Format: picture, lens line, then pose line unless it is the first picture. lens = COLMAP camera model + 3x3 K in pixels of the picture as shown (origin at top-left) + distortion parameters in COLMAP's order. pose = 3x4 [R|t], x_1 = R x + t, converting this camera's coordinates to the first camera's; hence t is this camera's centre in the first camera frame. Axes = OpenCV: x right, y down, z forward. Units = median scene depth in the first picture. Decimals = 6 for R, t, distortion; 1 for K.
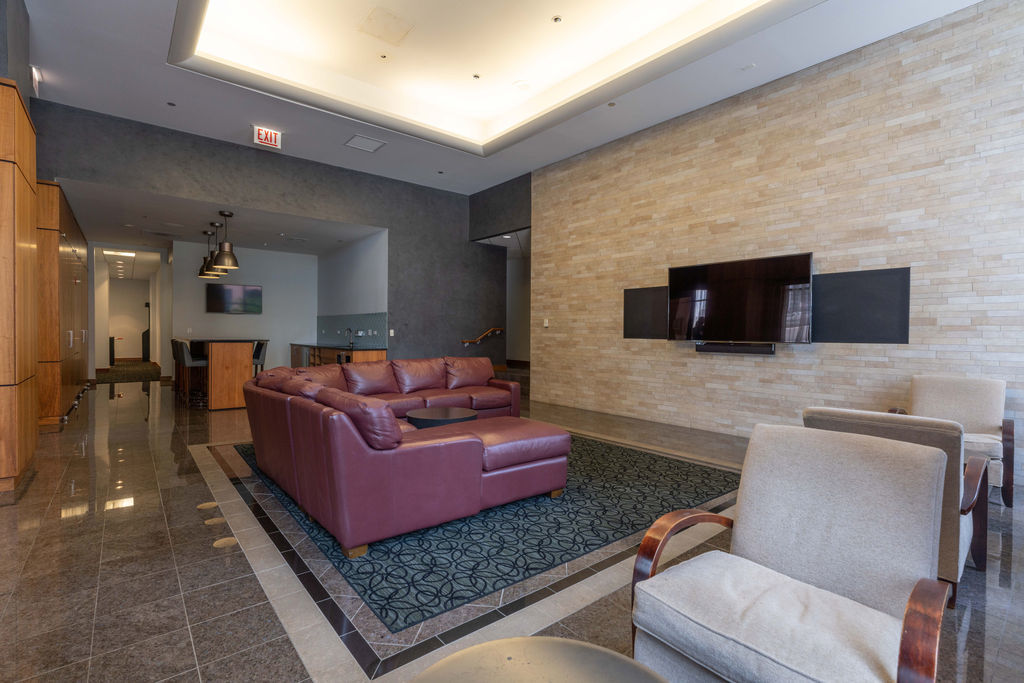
lens RADIAL K [[469.8, 0, 511.8], [0, 469.8, 337.9], [0, 0, 1]] dist [-0.004708, -0.000329]
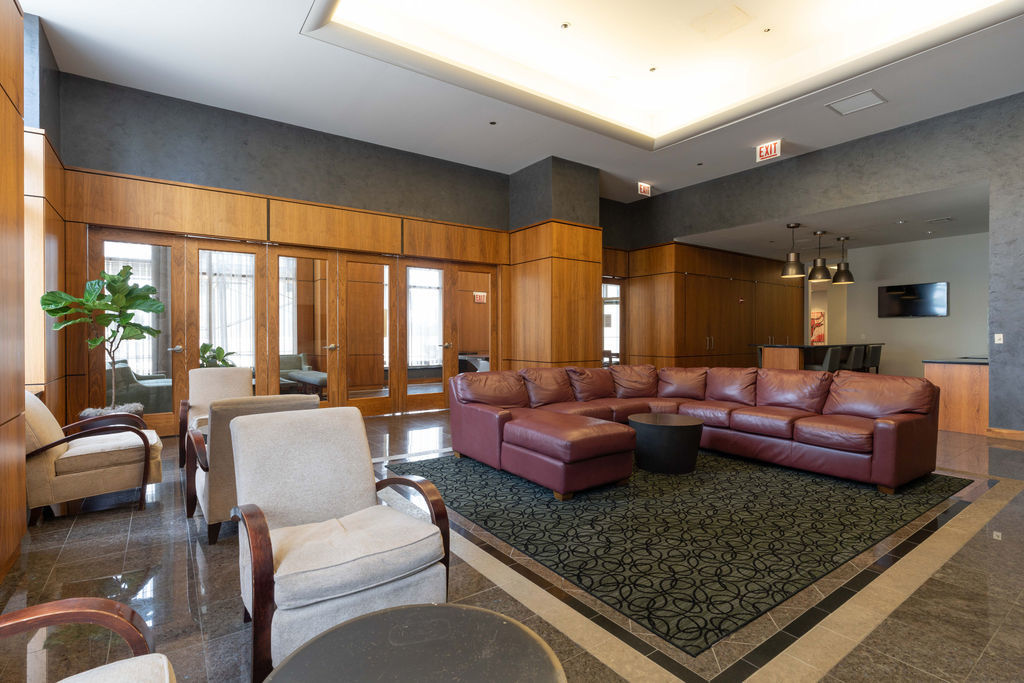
lens RADIAL K [[489.8, 0, 512.6], [0, 489.8, 340.5], [0, 0, 1]] dist [0.002133, 0.000105]
pose [[-0.069487, 0.000333, -0.997583, 1.065623], [-0.015075, 0.999885, 0.001383, 0.000357], [0.997469, 0.015134, -0.069474, 0.905951]]
